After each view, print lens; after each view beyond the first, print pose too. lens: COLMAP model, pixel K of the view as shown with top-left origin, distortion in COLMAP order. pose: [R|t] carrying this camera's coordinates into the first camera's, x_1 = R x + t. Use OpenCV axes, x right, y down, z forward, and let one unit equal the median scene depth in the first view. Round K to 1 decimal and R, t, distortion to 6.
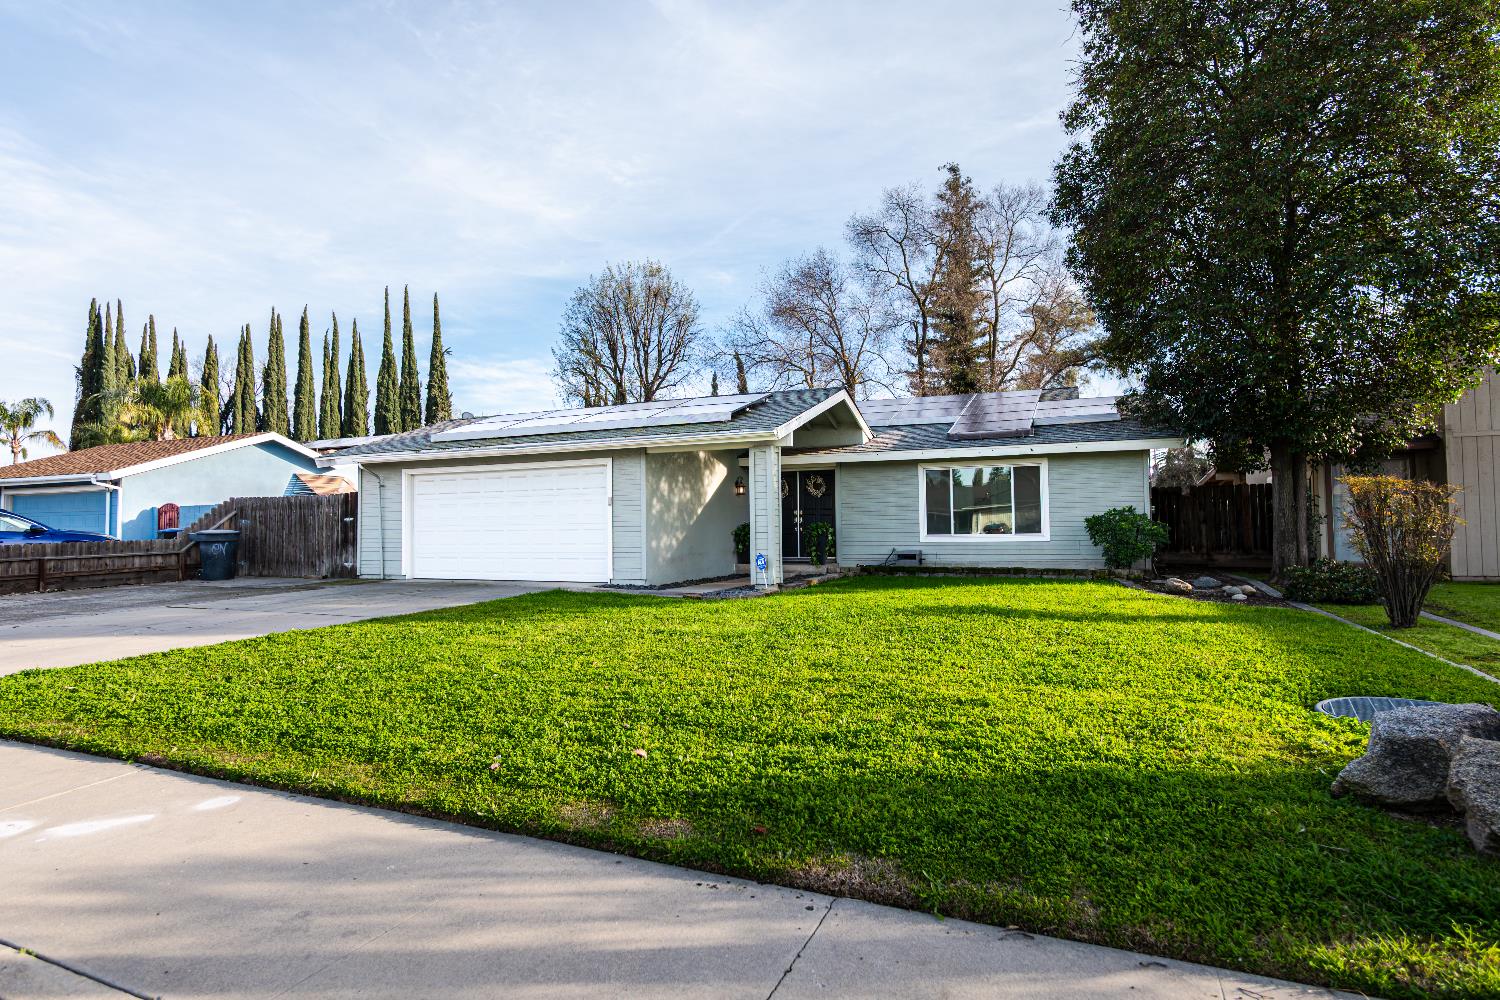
lens RADIAL K [[752.9, 0, 758.9], [0, 752.9, 494.8], [0, 0, 1]] dist [-0.004219, 0.000158]
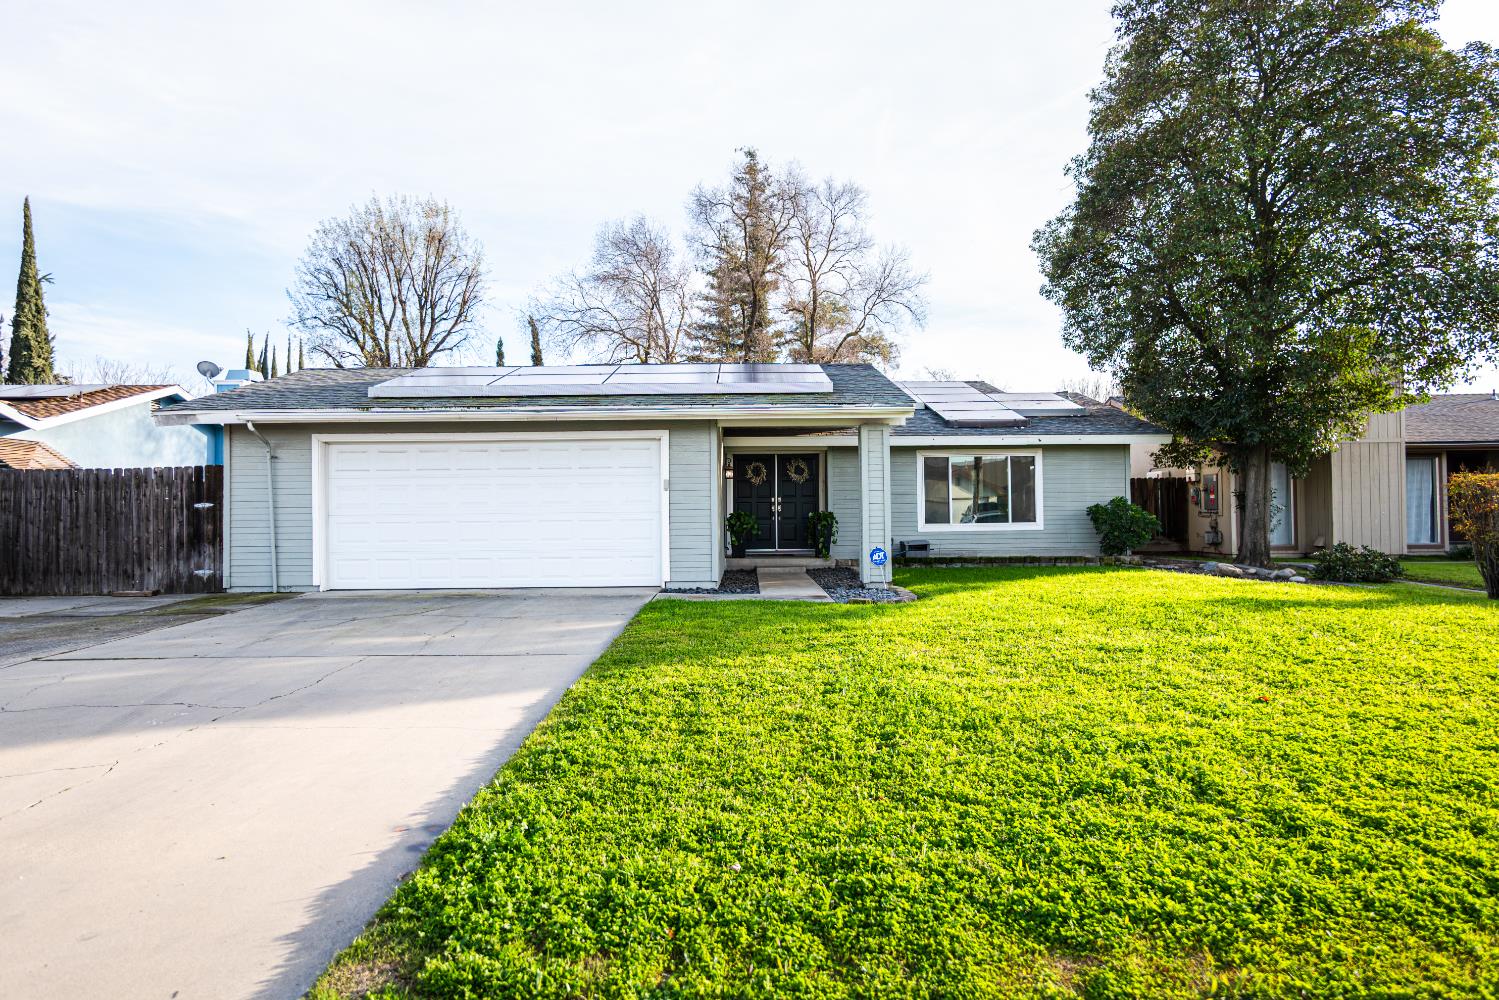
lens RADIAL K [[764.0, 0, 749.5], [0, 764.0, 500.0], [0, 0, 1]] dist [-0.000141, 0.001366]
pose [[0.920219, 0.007550, 0.391332, -0.352110], [-0.016275, 0.999687, 0.018985, 0.006614], [-0.391066, -0.023839, 0.920054, 0.176997]]
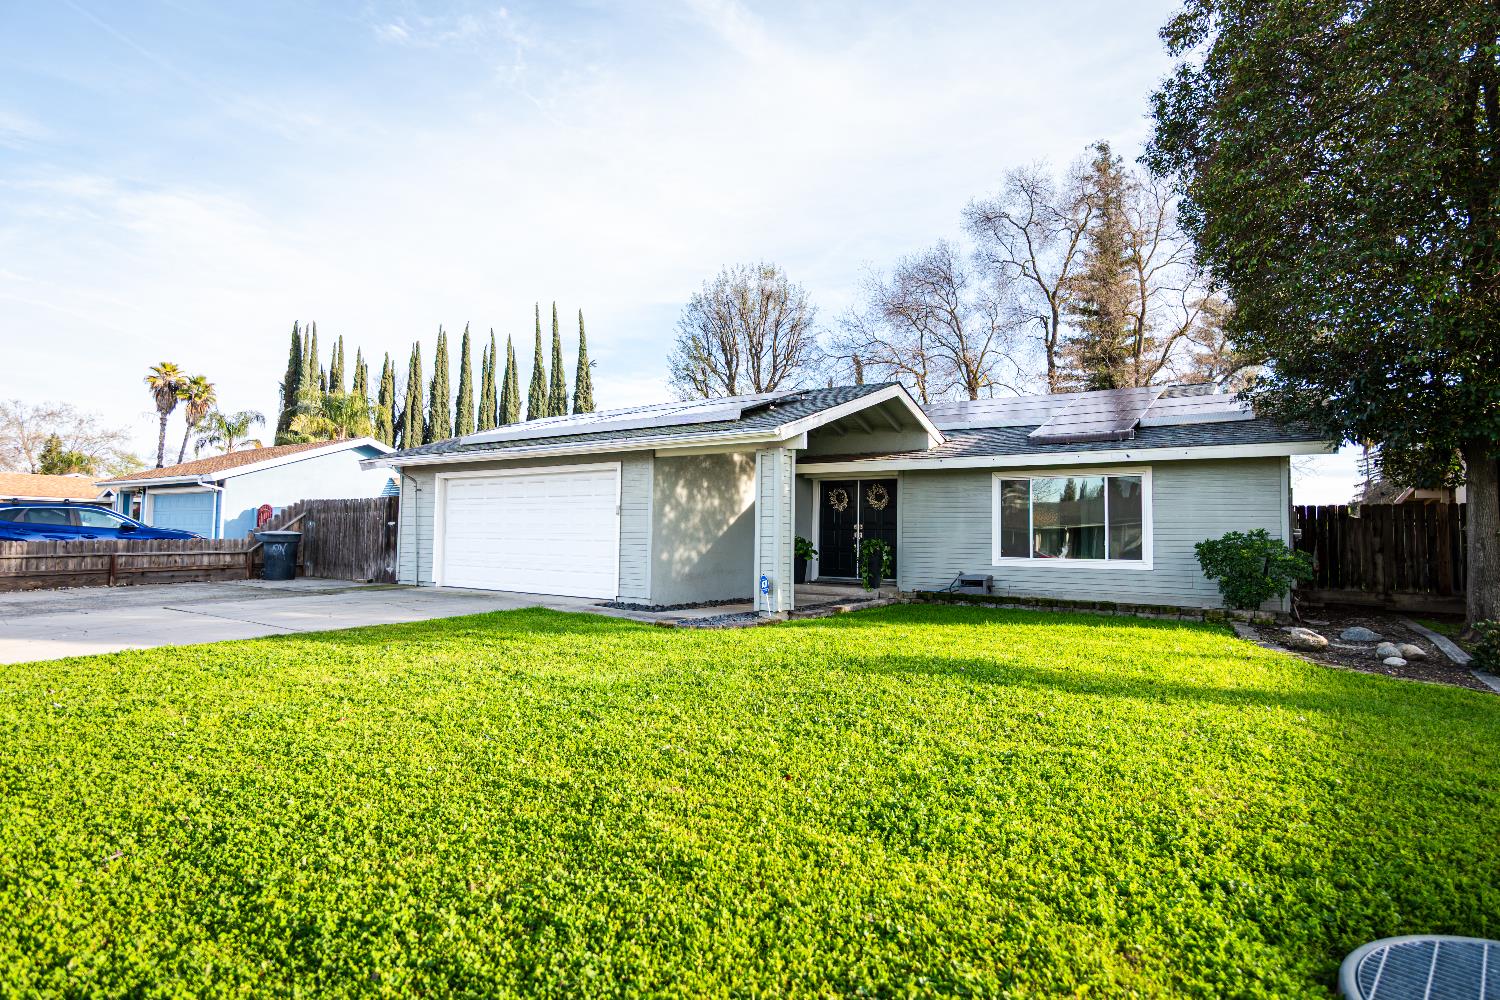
lens RADIAL K [[757.0, 0, 767.3], [0, 757.0, 496.1], [0, 0, 1]] dist [-0.001823, 0.000779]
pose [[0.981365, 0.015631, -0.191514, 0.122556], [-0.018153, 0.999770, -0.011420, -0.000611], [0.191292, 0.014683, 0.981423, 0.116844]]
